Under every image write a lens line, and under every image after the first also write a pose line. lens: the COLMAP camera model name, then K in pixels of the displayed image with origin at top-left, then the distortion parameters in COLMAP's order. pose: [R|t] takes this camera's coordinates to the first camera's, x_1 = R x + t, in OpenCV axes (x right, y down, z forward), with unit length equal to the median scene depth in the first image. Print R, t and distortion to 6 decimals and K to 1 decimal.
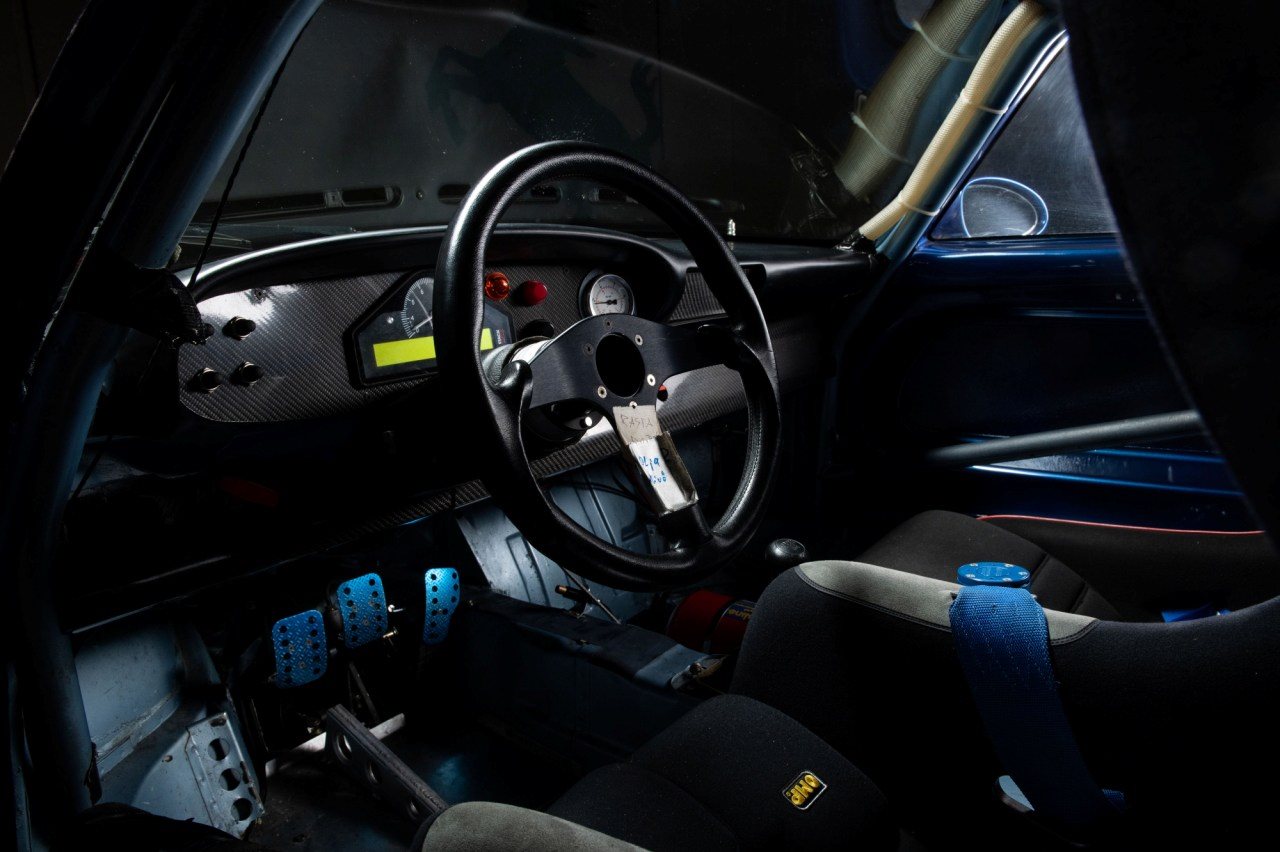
lens RADIAL K [[860.4, 0, 640.0], [0, 860.4, 426.0], [0, 0, 1]] dist [-0.058166, -0.001189]
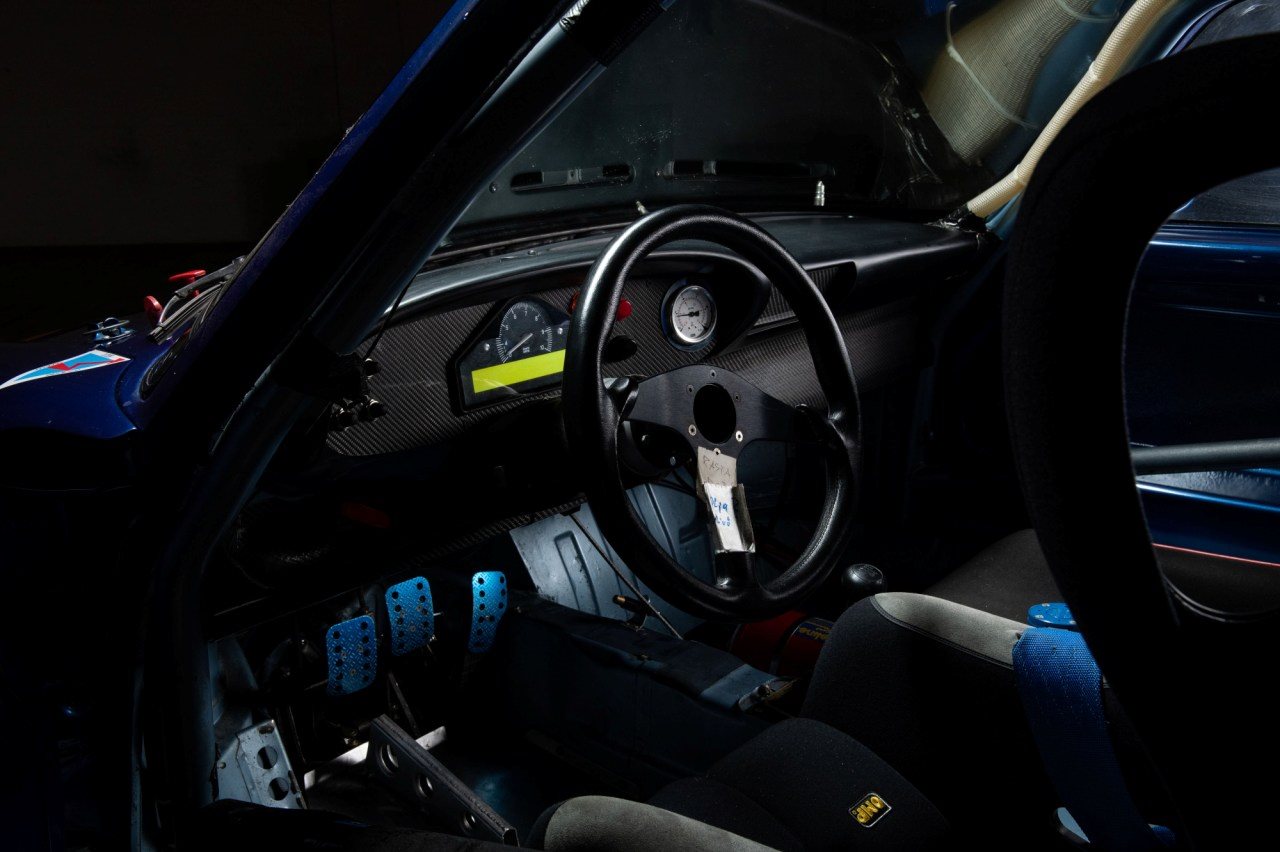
lens RADIAL K [[1190.6, 0, 640.0], [0, 1190.6, 426.0], [0, 0, 1]] dist [0.011181, 0.005571]
pose [[0.998979, 0.035197, -0.028318, -0.047254], [-0.033347, 0.997436, 0.063321, -0.093792], [0.030474, -0.062312, 0.997591, -0.322486]]
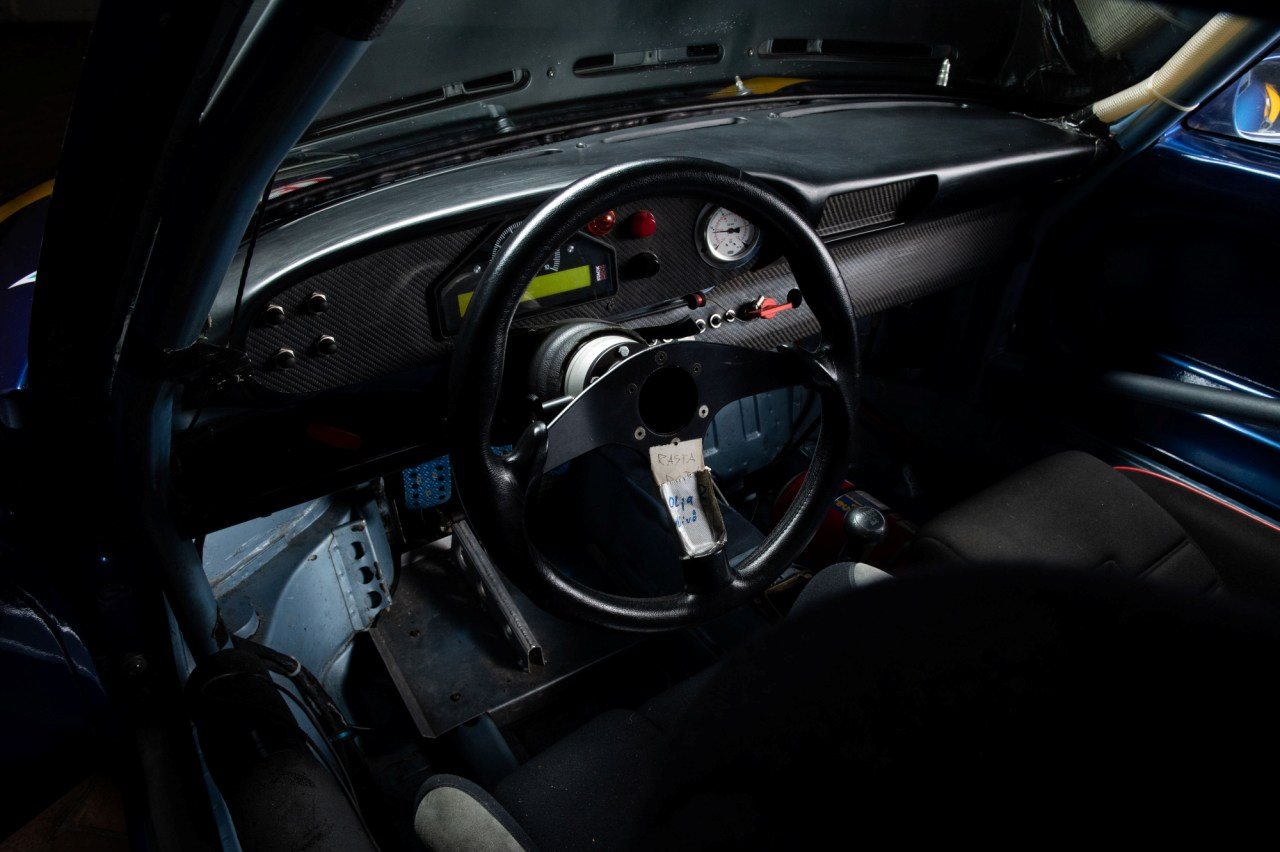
lens RADIAL K [[860.4, 0, 640.0], [0, 860.4, 426.0], [0, 0, 1]] dist [-0.058166, -0.001189]
pose [[0.955270, 0.200182, -0.217682, 0.104173], [-0.112625, 0.926862, 0.358110, -0.247495], [0.273448, -0.317576, 0.907949, 0.070003]]
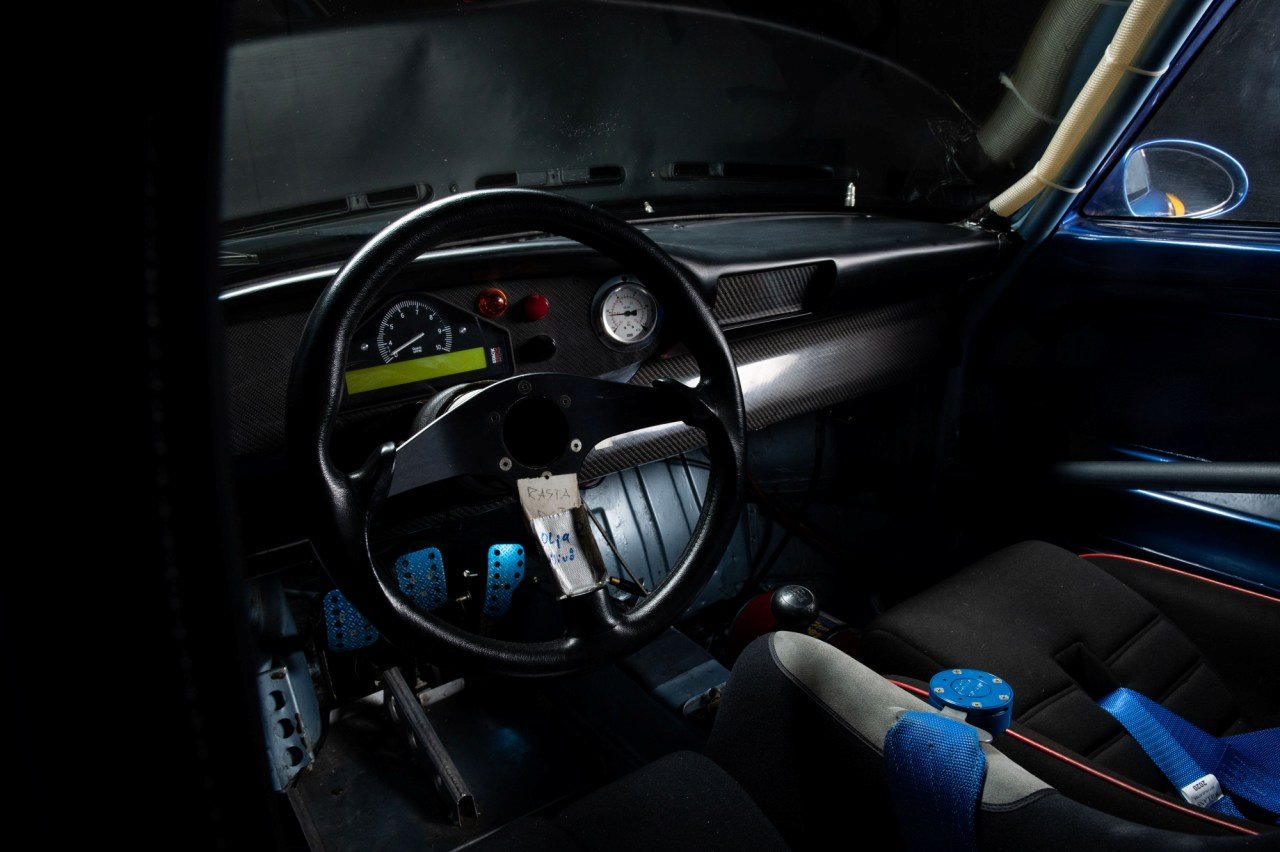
lens RADIAL K [[875.4, 0, 640.0], [0, 875.4, 426.0], [0, 0, 1]] dist [-0.055177, -0.000994]
pose [[0.963918, 0.079261, -0.254126, 0.210418], [-0.050545, 0.991773, 0.117610, -0.124975], [0.261357, -0.100521, 0.959994, 0.075604]]
